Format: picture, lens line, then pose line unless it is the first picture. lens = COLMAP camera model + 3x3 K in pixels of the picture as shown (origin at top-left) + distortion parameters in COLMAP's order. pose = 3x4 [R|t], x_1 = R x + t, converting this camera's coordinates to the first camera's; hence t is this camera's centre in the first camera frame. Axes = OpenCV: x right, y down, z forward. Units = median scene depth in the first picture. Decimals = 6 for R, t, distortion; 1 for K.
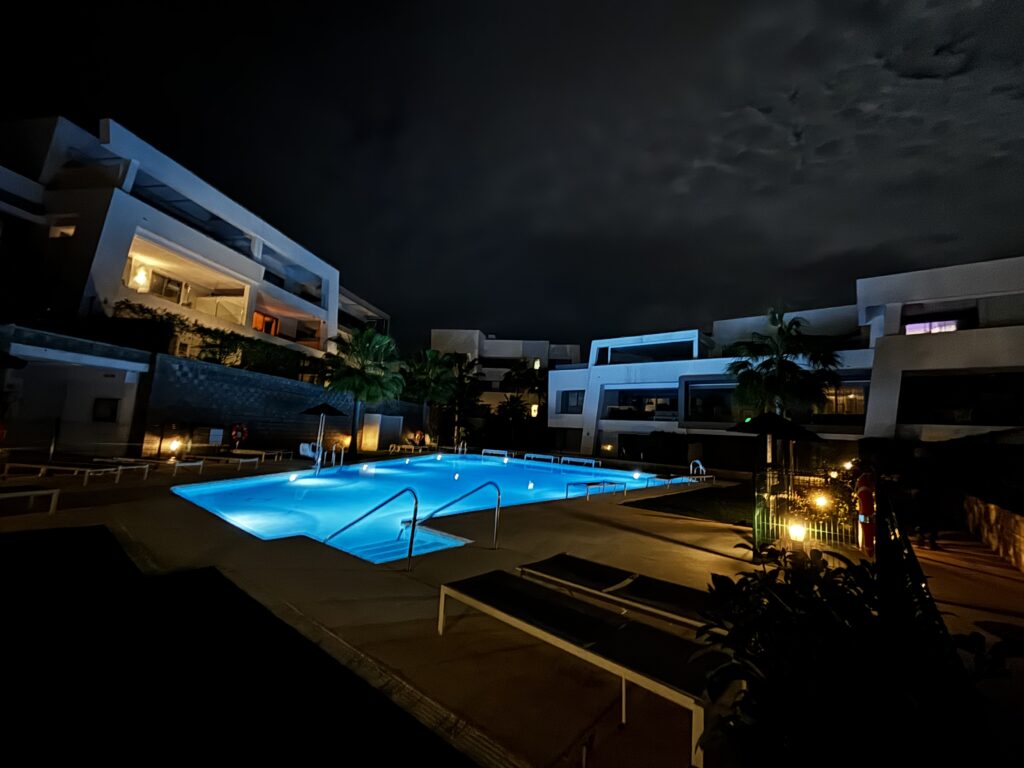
lens RADIAL K [[419.2, 0, 512.3], [0, 419.2, 383.8], [0, 0, 1]] dist [0.000726, 0.000109]
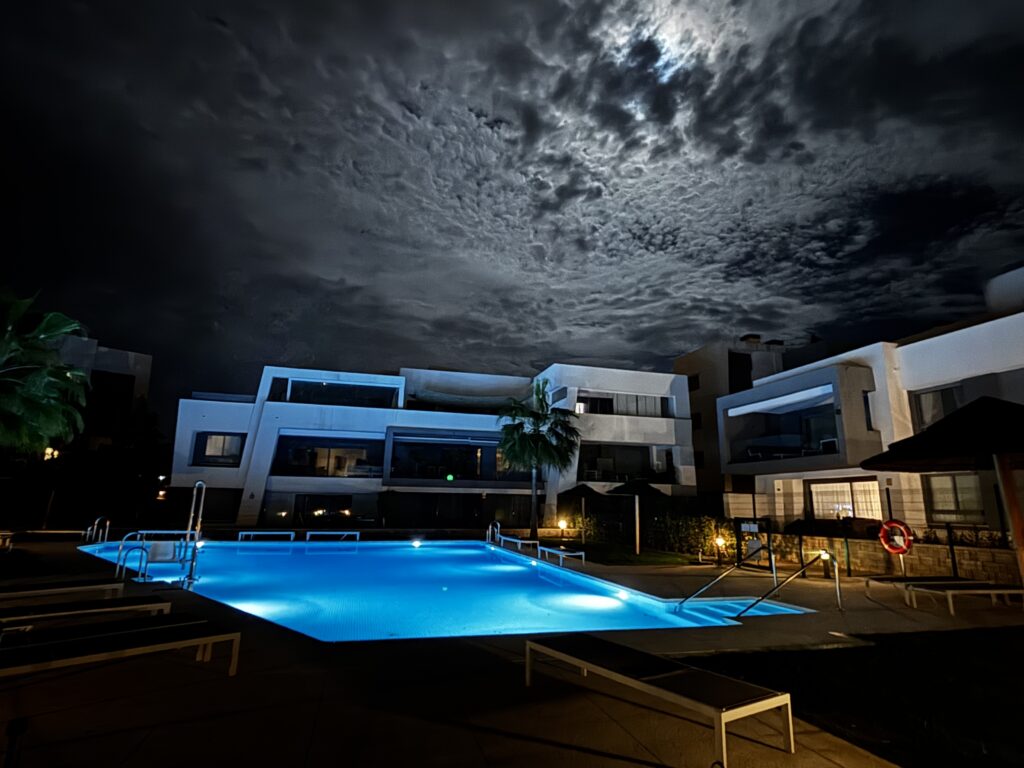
lens RADIAL K [[542.2, 0, 512.3], [0, 542.2, 383.9], [0, 0, 1]] dist [0.000475, -0.000053]
pose [[0.564055, 0.128640, 0.815656, -0.348179], [-0.075940, 0.991686, -0.103887, -0.007340], [-0.822238, -0.003343, 0.569134, 0.115987]]
